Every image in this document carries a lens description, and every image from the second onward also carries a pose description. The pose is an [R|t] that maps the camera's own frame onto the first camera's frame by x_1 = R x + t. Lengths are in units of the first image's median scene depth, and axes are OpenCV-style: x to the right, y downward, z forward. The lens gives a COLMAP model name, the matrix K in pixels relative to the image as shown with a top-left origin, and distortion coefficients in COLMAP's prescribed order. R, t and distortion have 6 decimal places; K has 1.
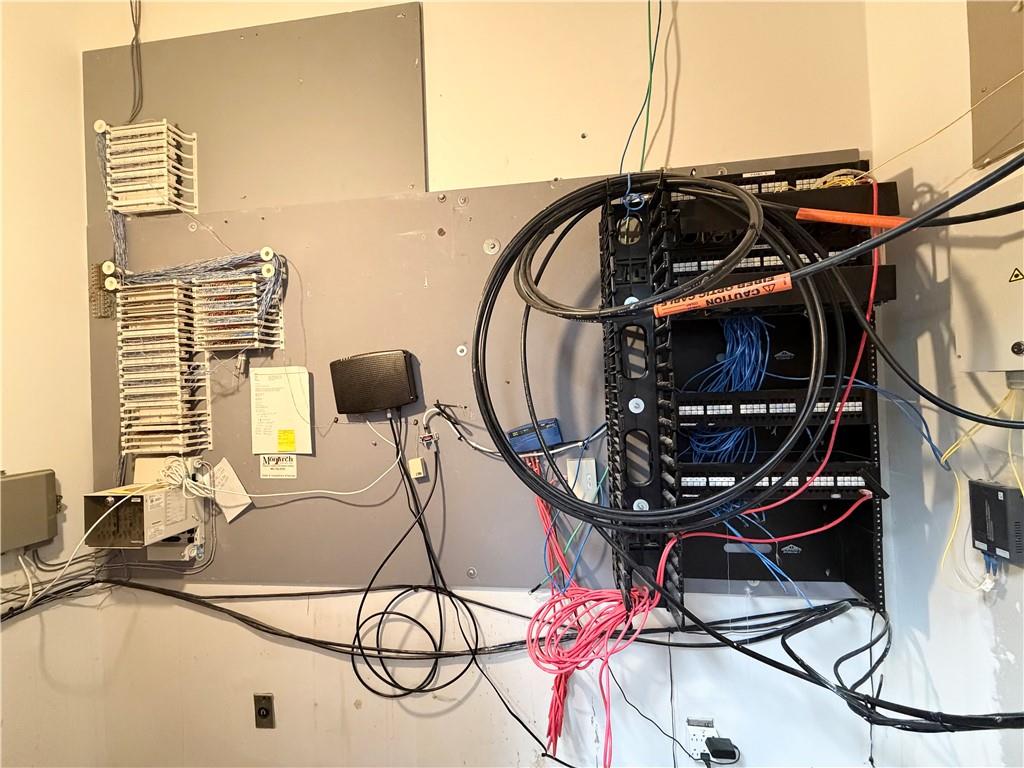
lens RADIAL K [[406.4, 0, 512.5], [0, 406.4, 385.5], [0, 0, 1]] dist [0.000167, -0.000221]
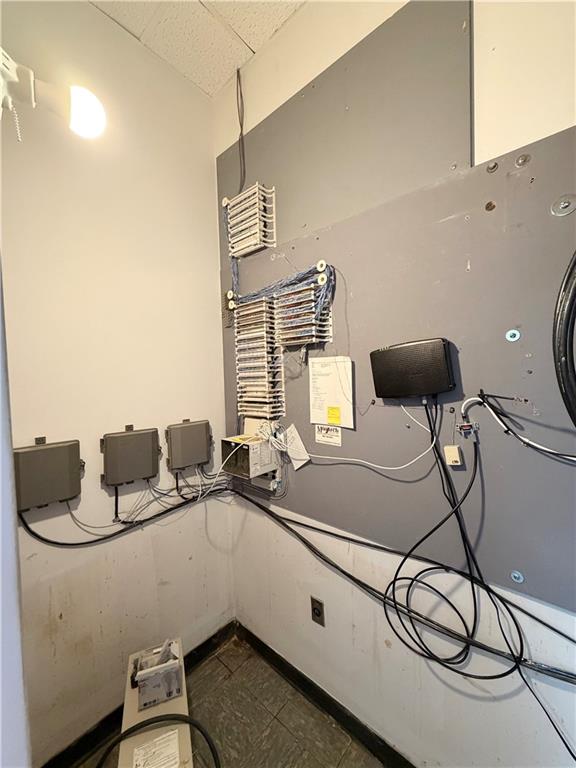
lens RADIAL K [[304.8, 0, 286.7], [0, 304.8, 383.9], [0, 0, 1]] dist [0.000167, -0.000221]
pose [[0.822367, 0.033140, -0.567991, -0.147252], [0.003709, 0.997969, 0.063598, -0.023085], [0.568945, -0.054407, 0.820574, 0.152266]]
